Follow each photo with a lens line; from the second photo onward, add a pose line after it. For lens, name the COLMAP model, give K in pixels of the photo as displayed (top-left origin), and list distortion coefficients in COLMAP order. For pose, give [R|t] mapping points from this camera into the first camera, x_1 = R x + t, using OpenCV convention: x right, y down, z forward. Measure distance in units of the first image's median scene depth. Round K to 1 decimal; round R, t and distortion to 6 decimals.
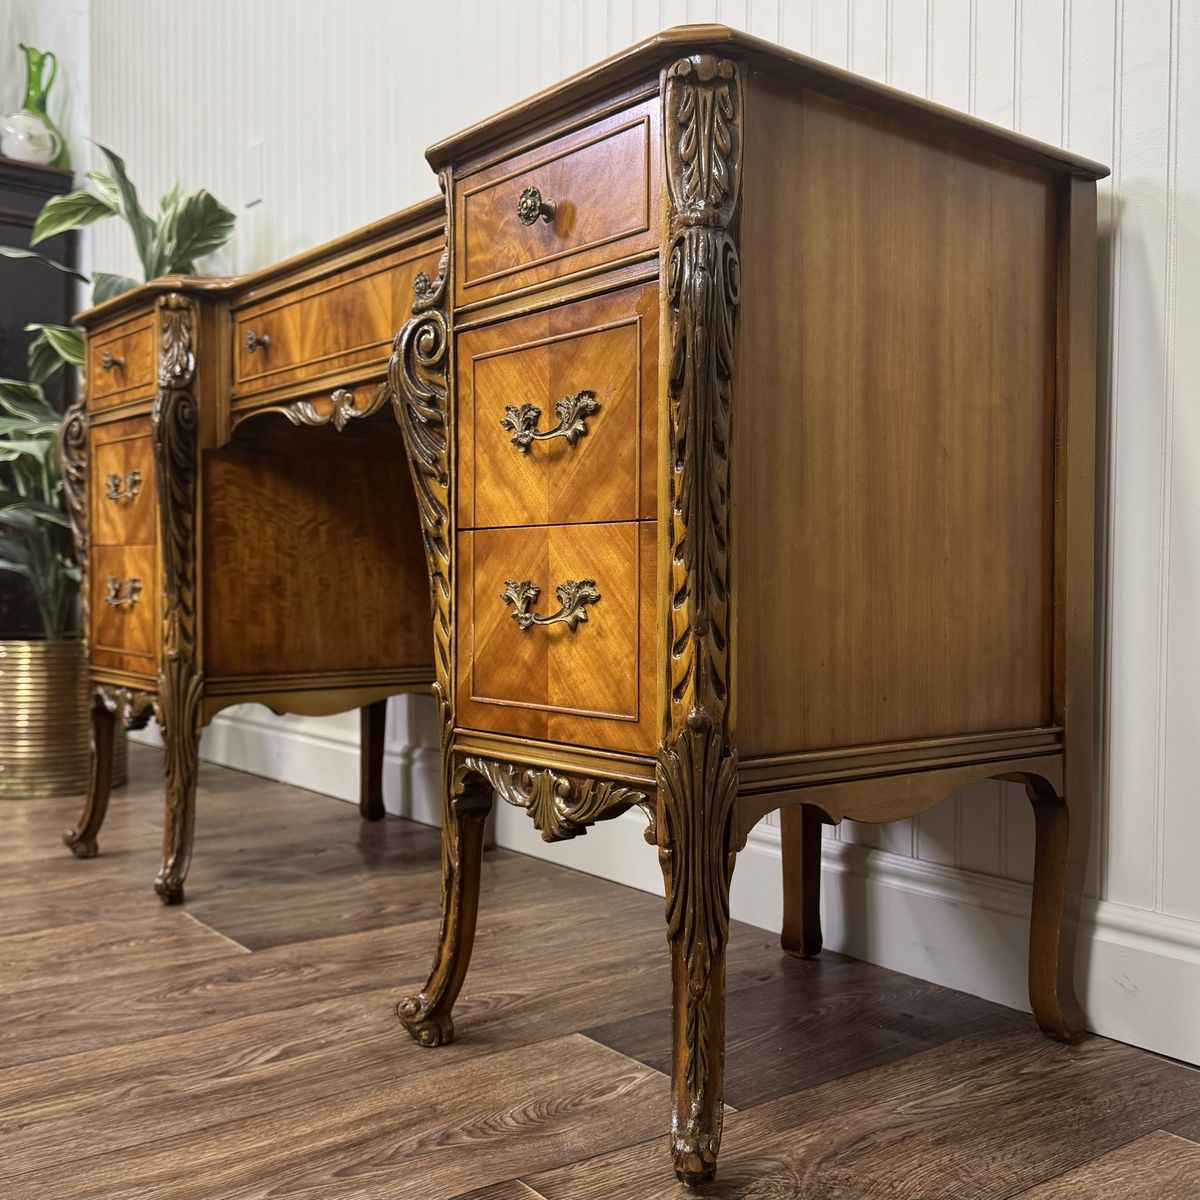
lens RADIAL K [[1284.1, 0, 600.0], [0, 1284.1, 600.0], [0, 0, 1]] dist [0.156524, -0.341088]
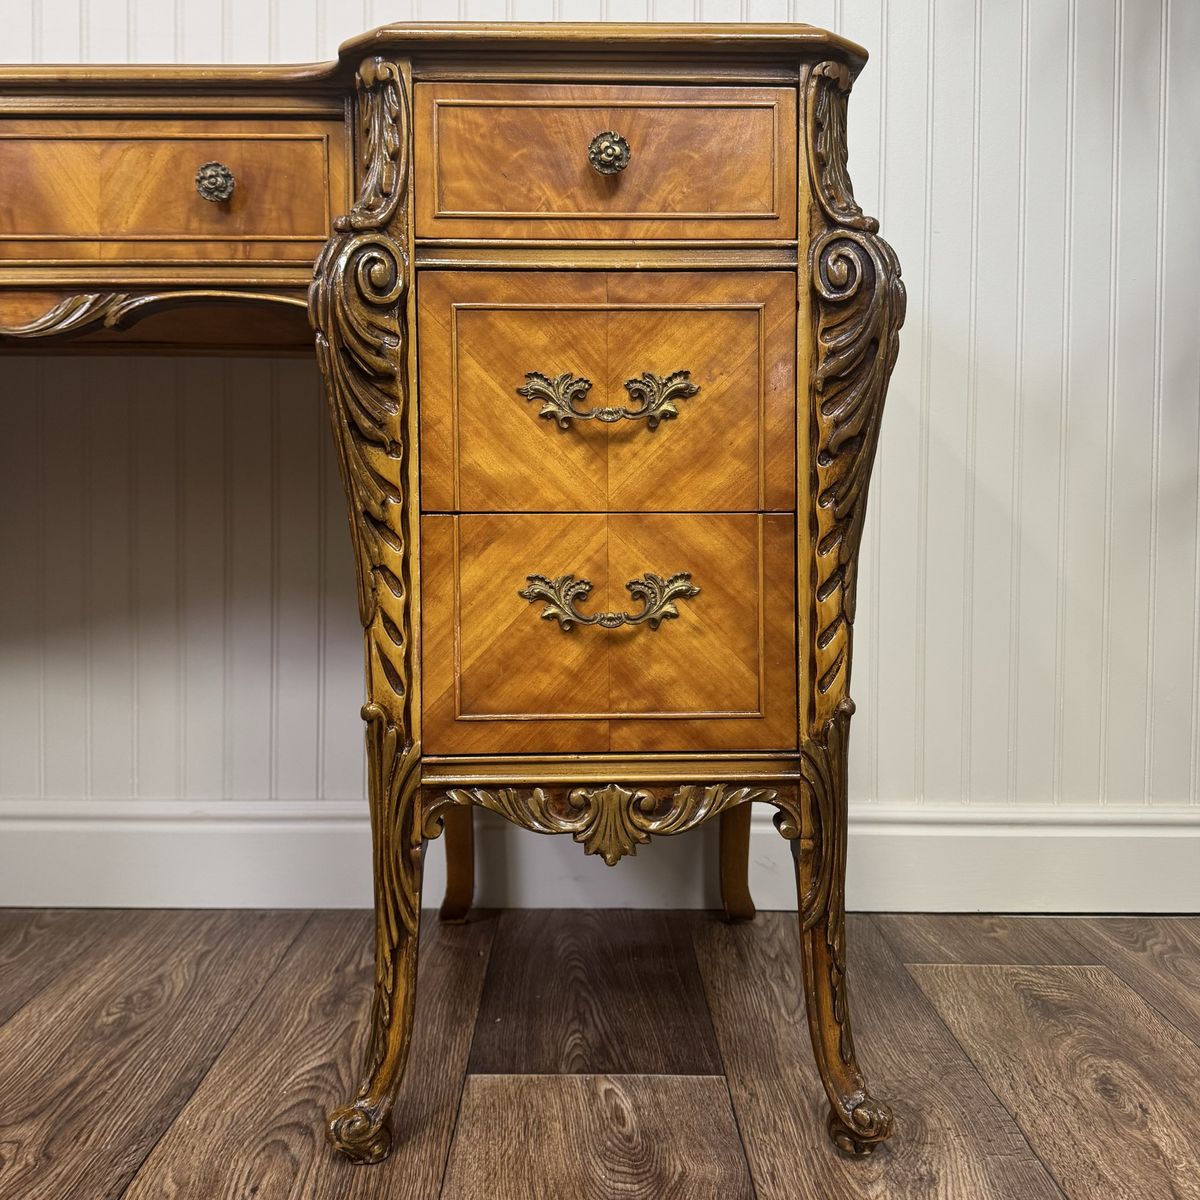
lens RADIAL K [[1127.9, 0, 599.1], [0, 1127.9, 534.8], [0, 0, 1]] dist [0.162369, -0.339409]
pose [[0.609423, -0.026013, 0.792418, -0.634185], [0.016162, 0.999662, 0.020387, -0.055761], [-0.792680, 0.000382, 0.609638, 0.495600]]
